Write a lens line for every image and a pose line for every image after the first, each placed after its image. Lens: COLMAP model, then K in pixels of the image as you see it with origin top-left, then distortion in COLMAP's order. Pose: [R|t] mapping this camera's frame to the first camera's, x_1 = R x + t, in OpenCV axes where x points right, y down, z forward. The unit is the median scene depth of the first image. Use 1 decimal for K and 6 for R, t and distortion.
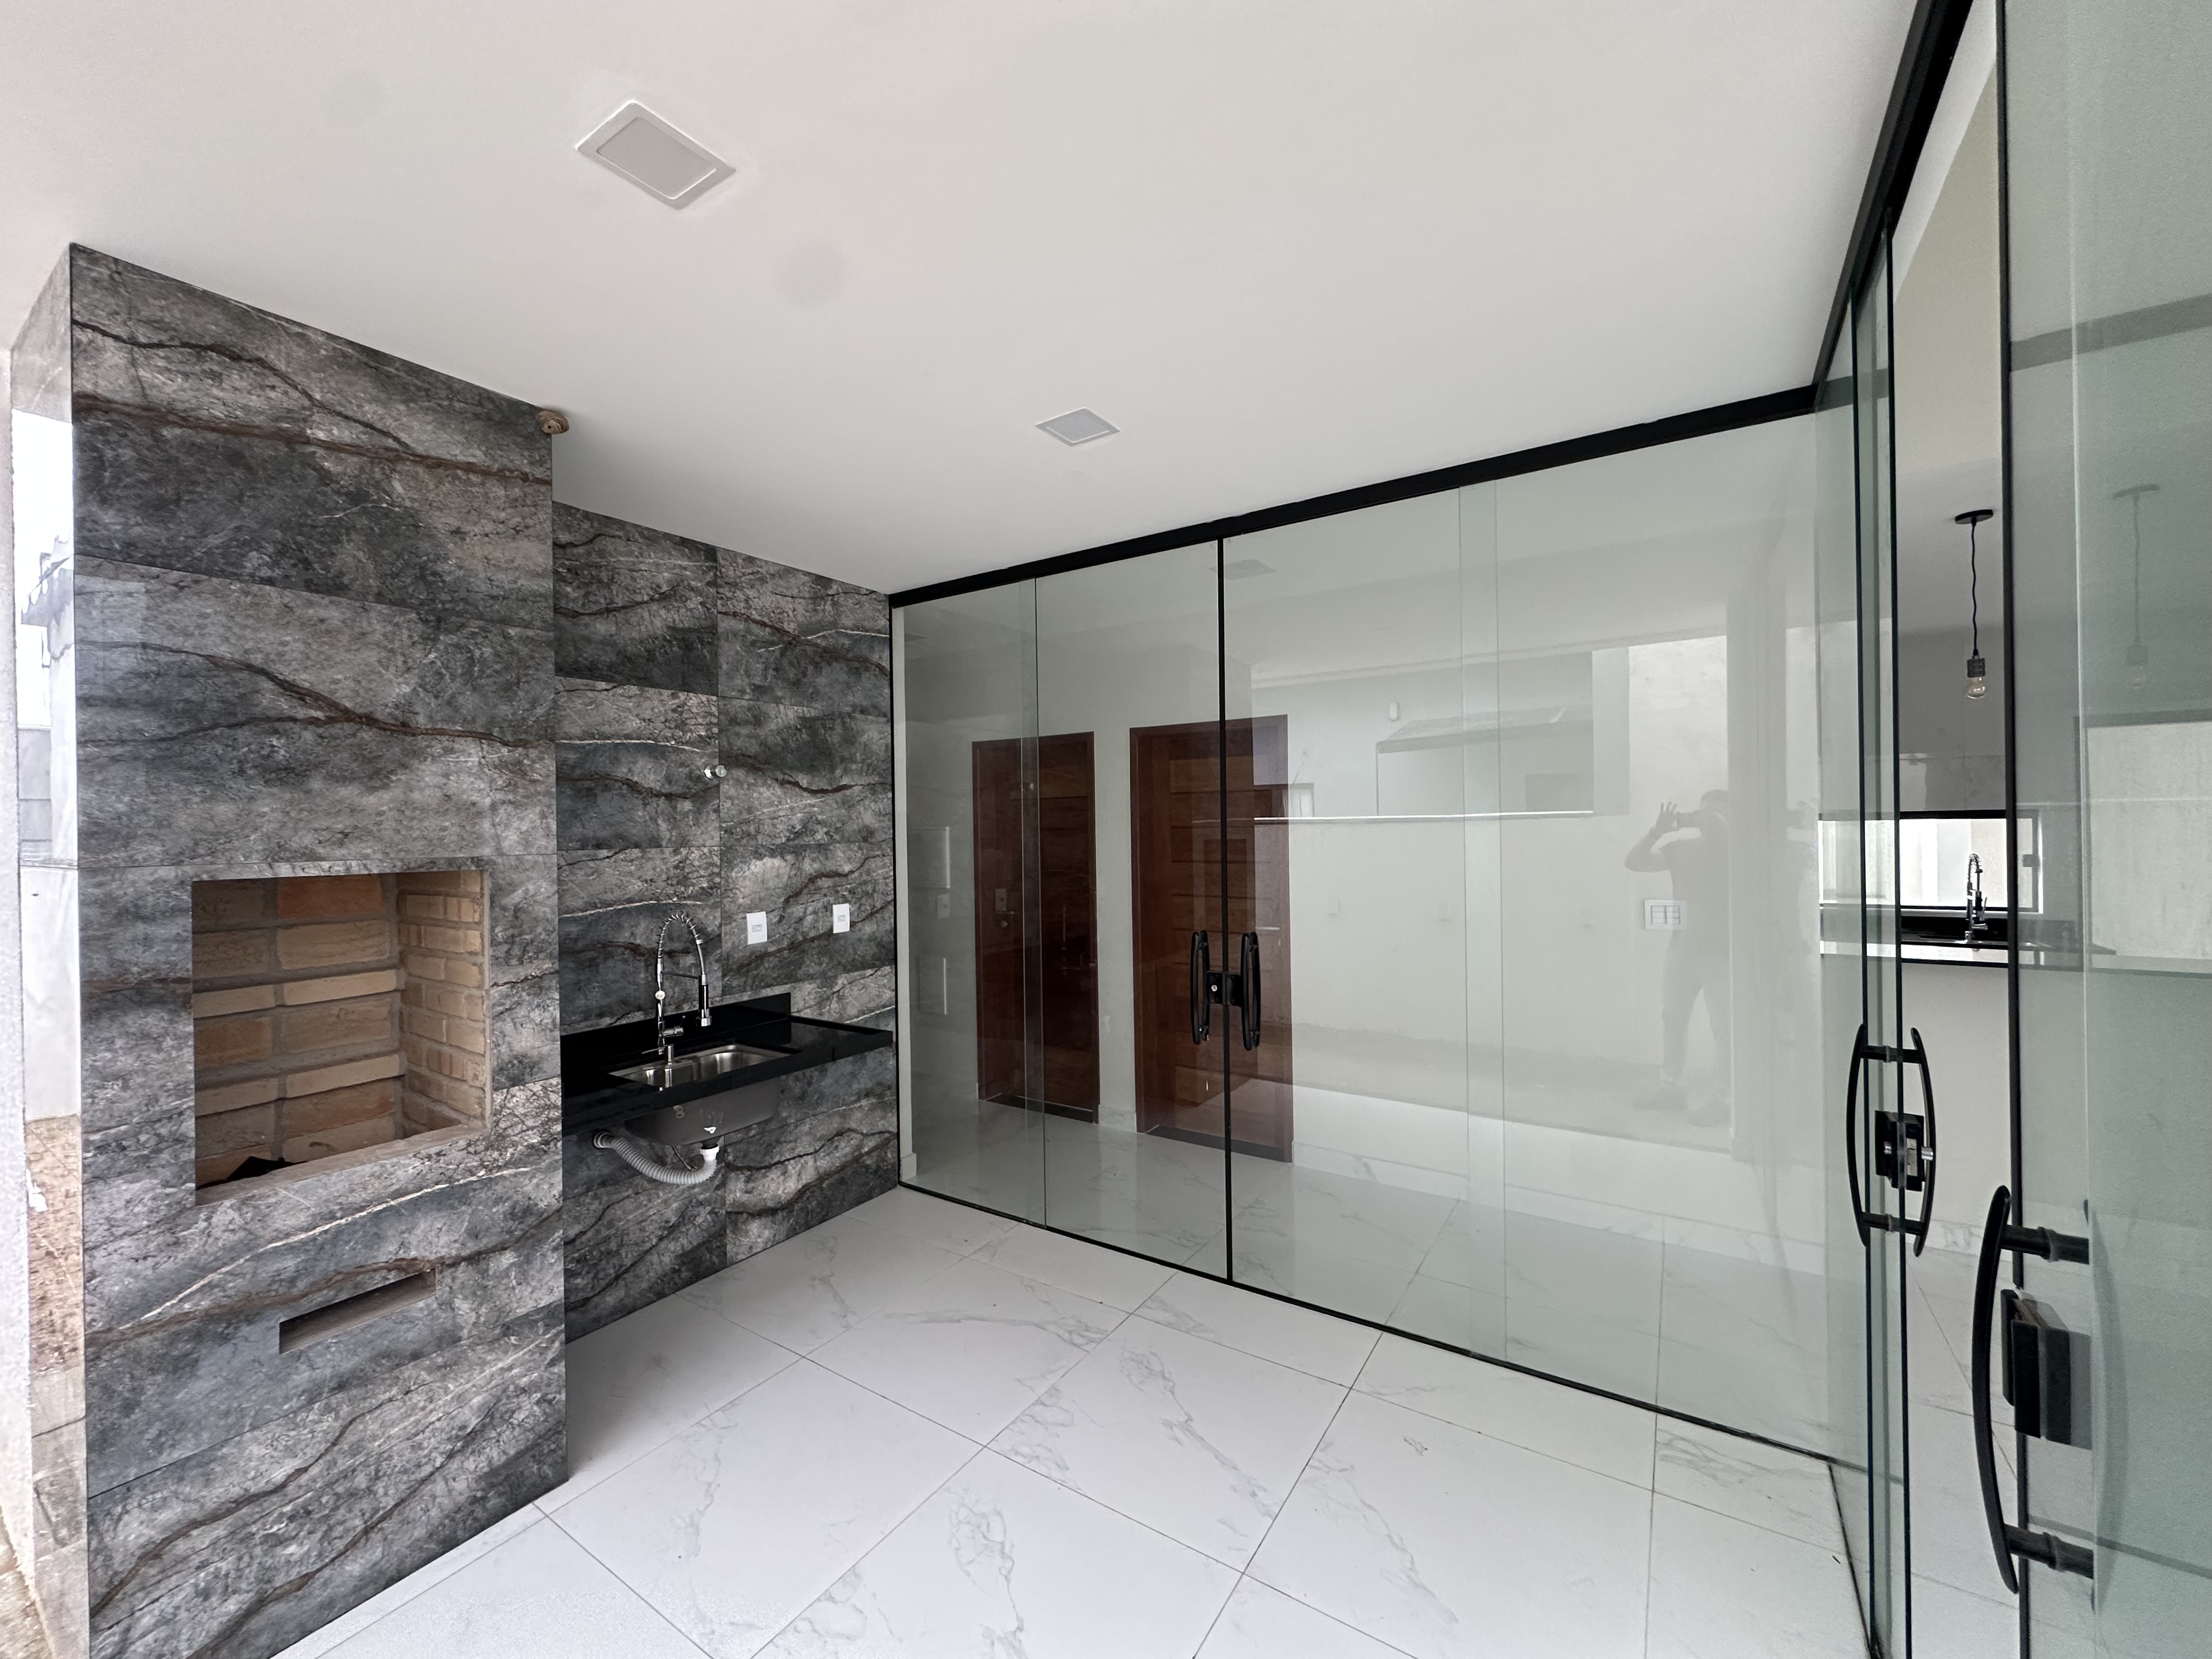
lens RADIAL K [[883.1, 0, 1114.8], [0, 883.1, 823.8], [0, 0, 1]] dist [-0.004522, 0.000970]
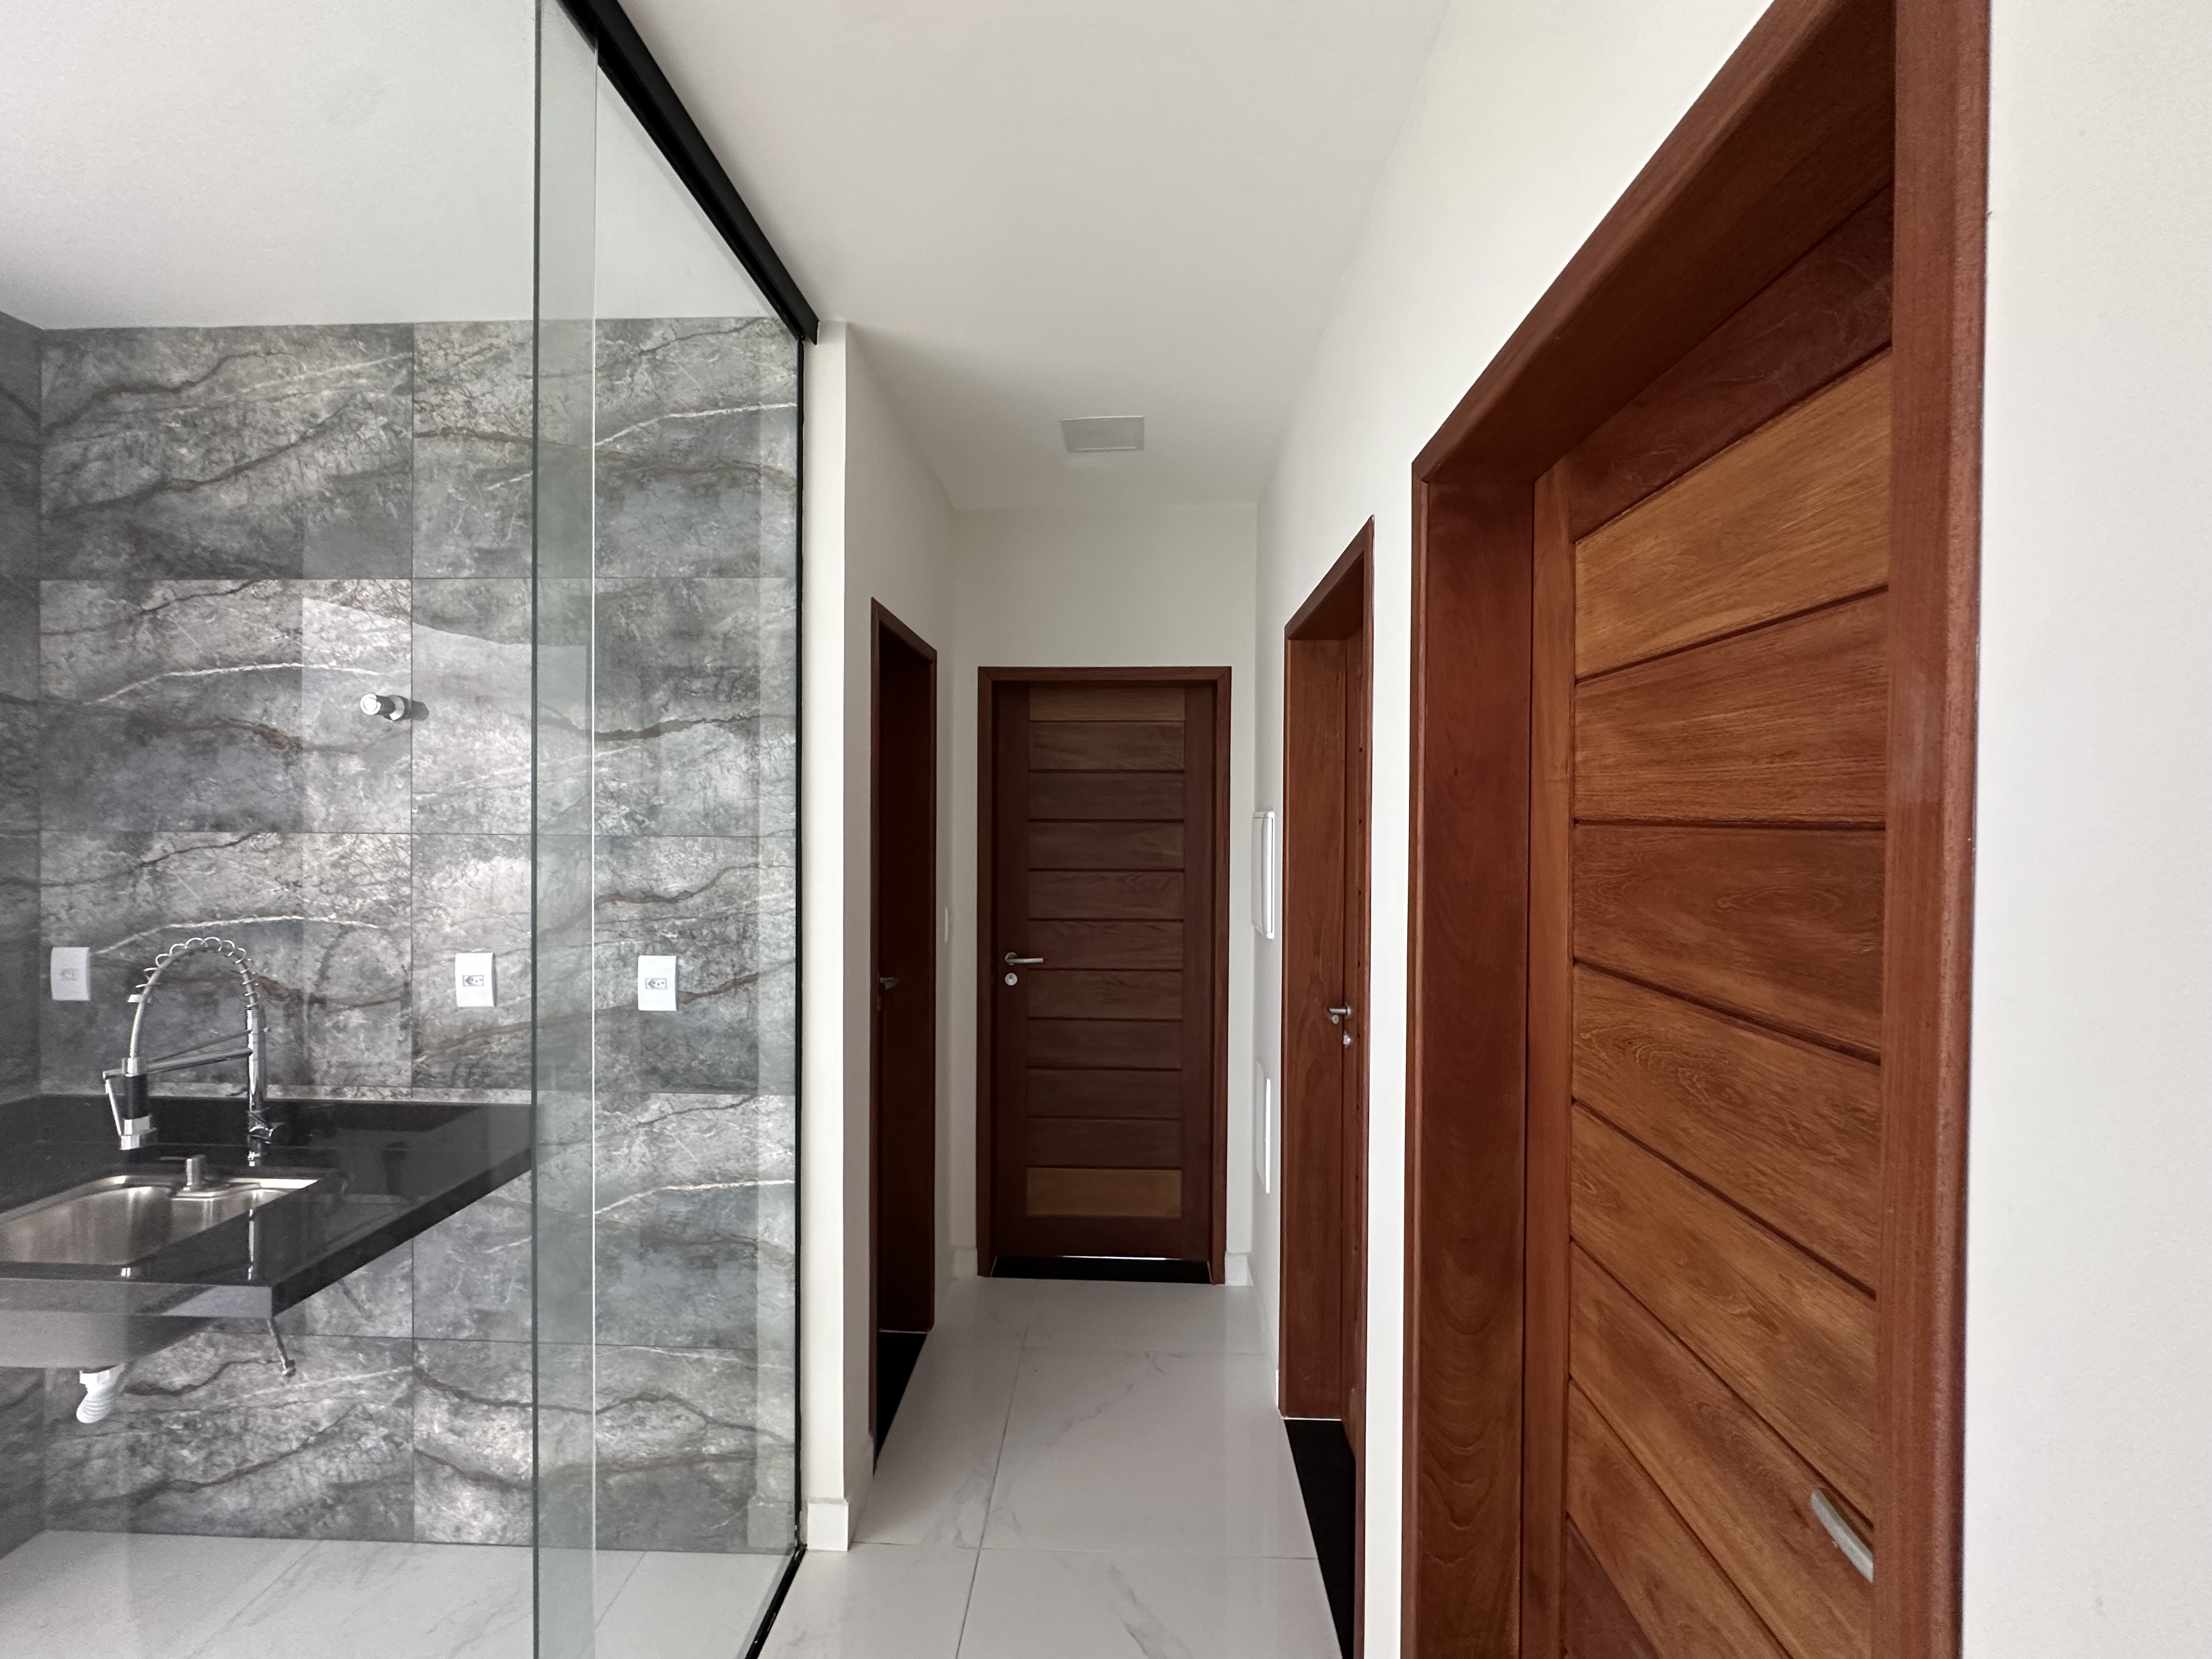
lens RADIAL K [[883.1, 0, 1107.0], [0, 883.1, 827.0], [0, 0, 1]] dist [-0.004522, 0.000970]
pose [[0.509692, 0.025899, -0.859967, 0.294713], [-0.011236, 0.999662, 0.023447, 0.001769], [0.860283, -0.002288, 0.509811, 1.094402]]
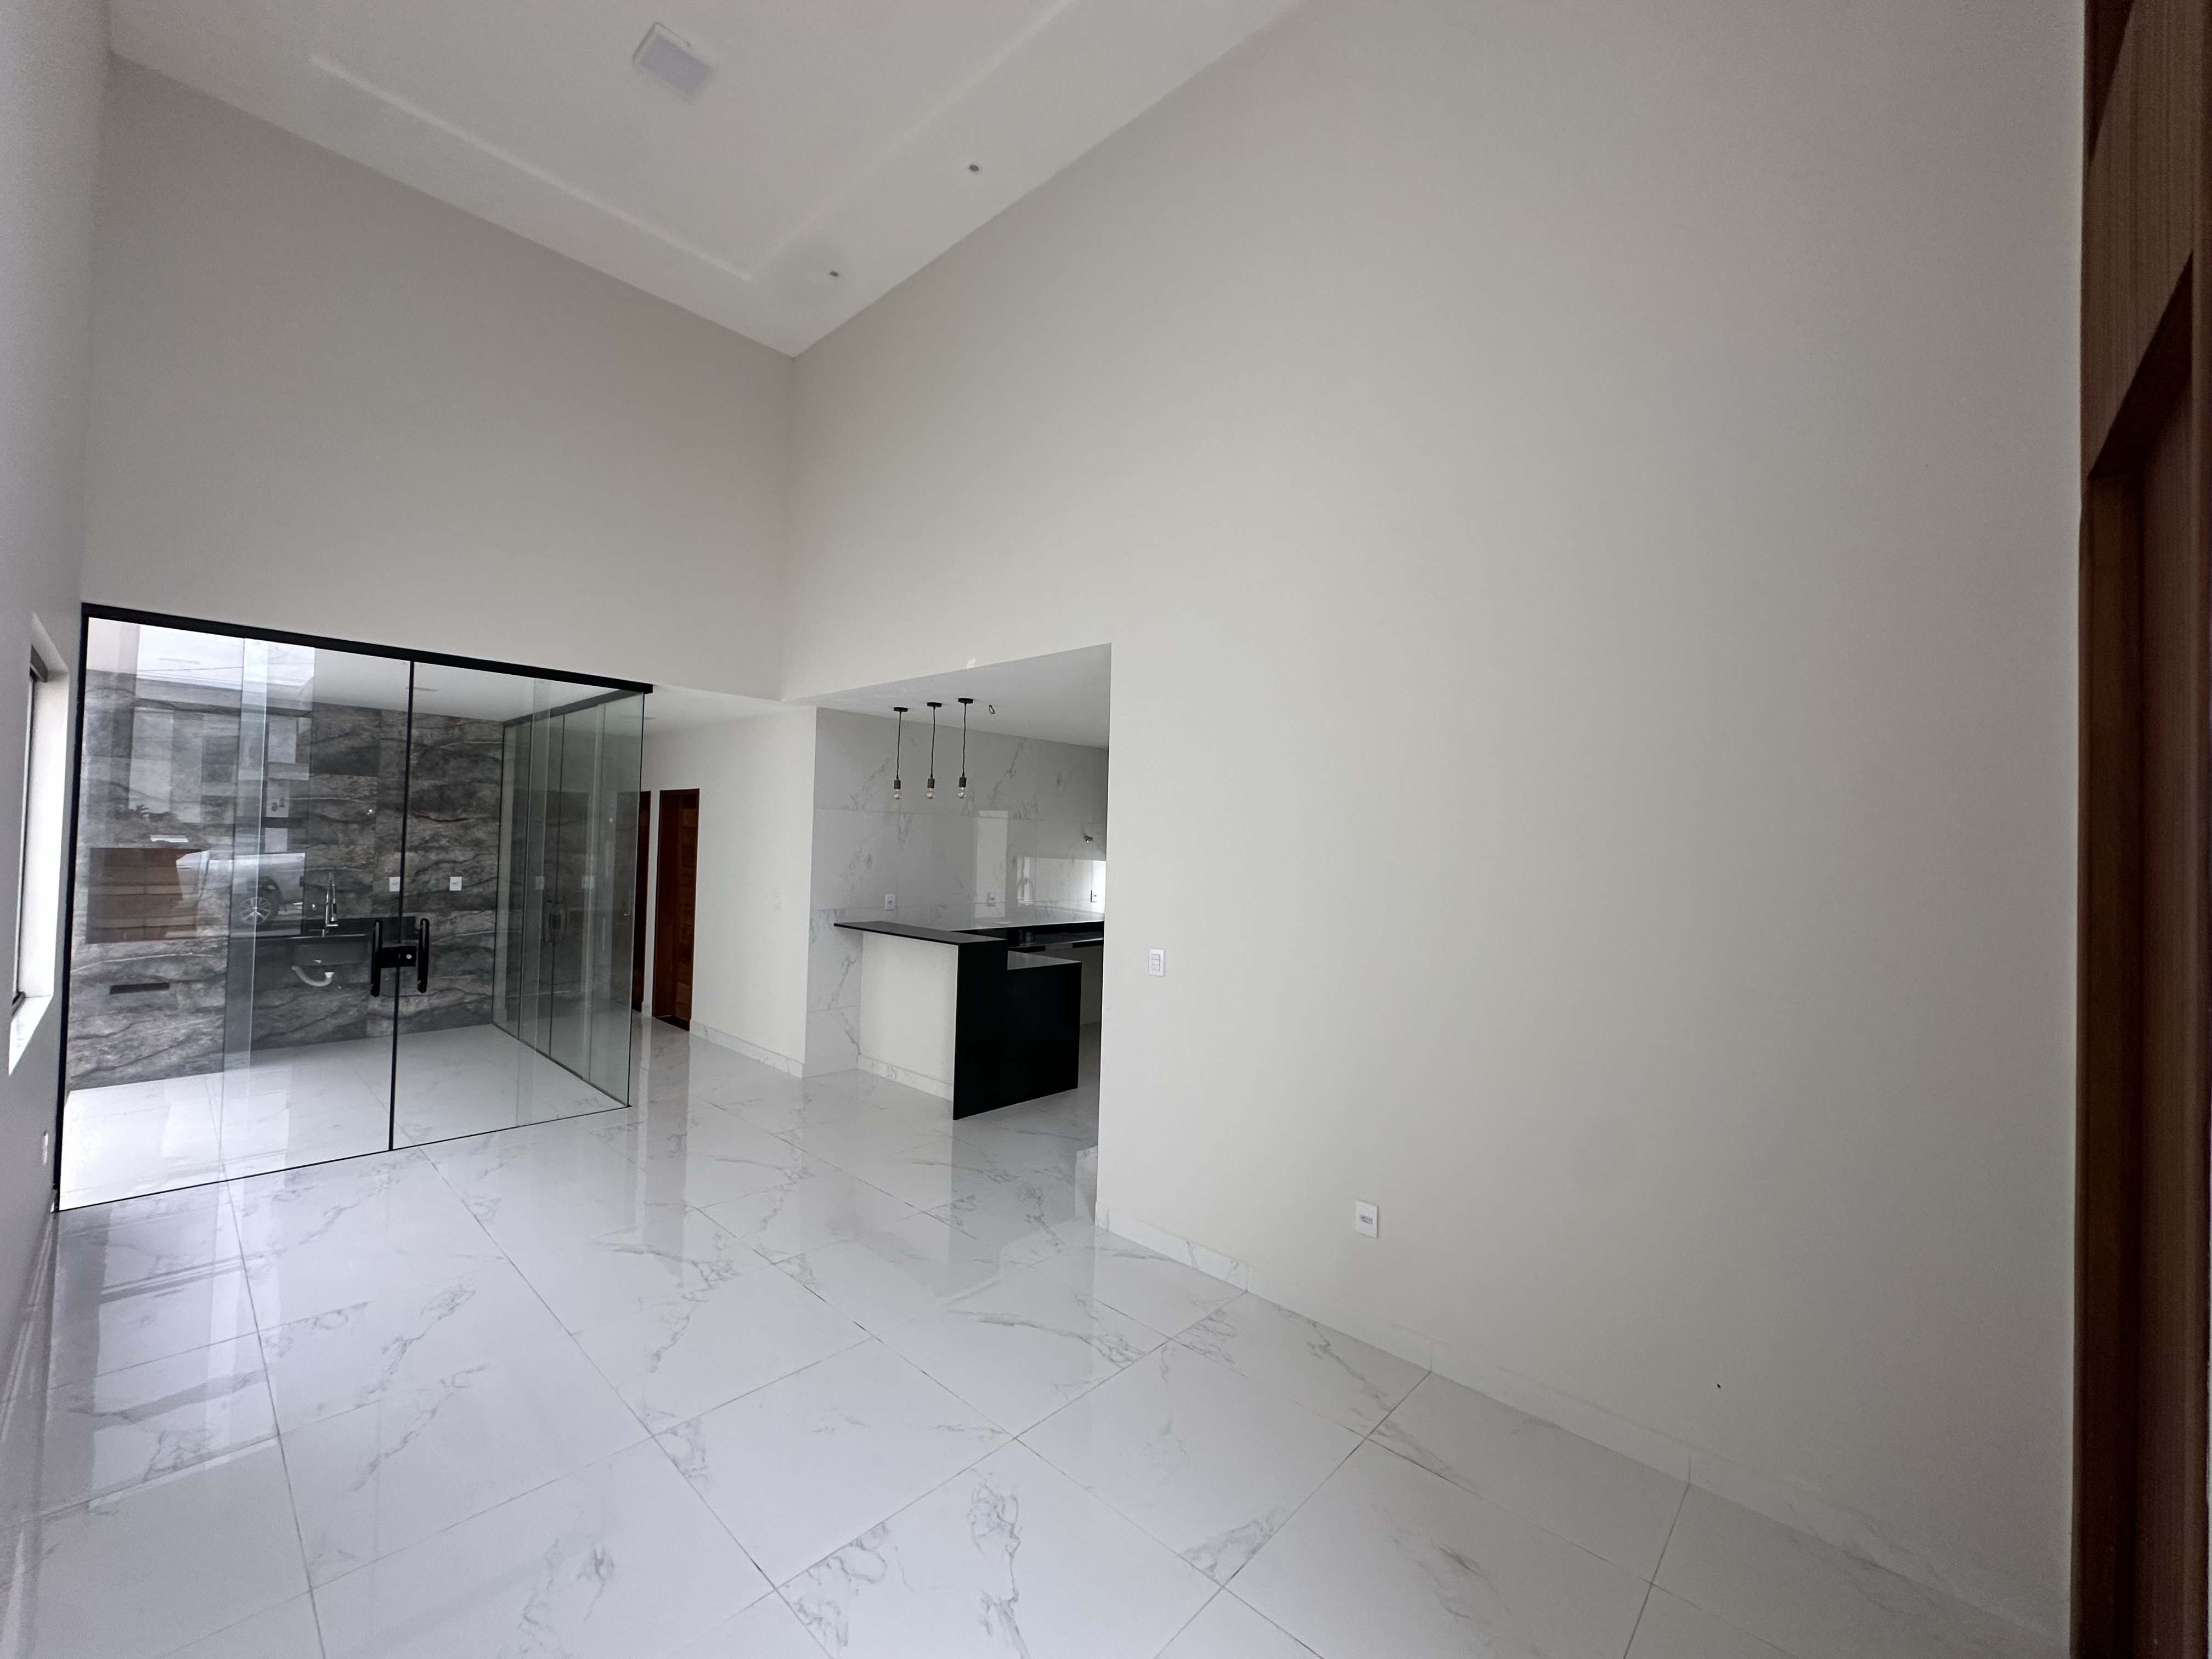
lens RADIAL K [[883.1, 0, 1112.4], [0, 883.1, 824.0], [0, 0, 1]] dist [-0.004522, 0.000970]
pose [[0.984318, 0.034630, -0.172970, 1.730491], [-0.038698, 0.999047, -0.020203, -0.054116], [0.172106, 0.026579, 0.984720, -0.841146]]
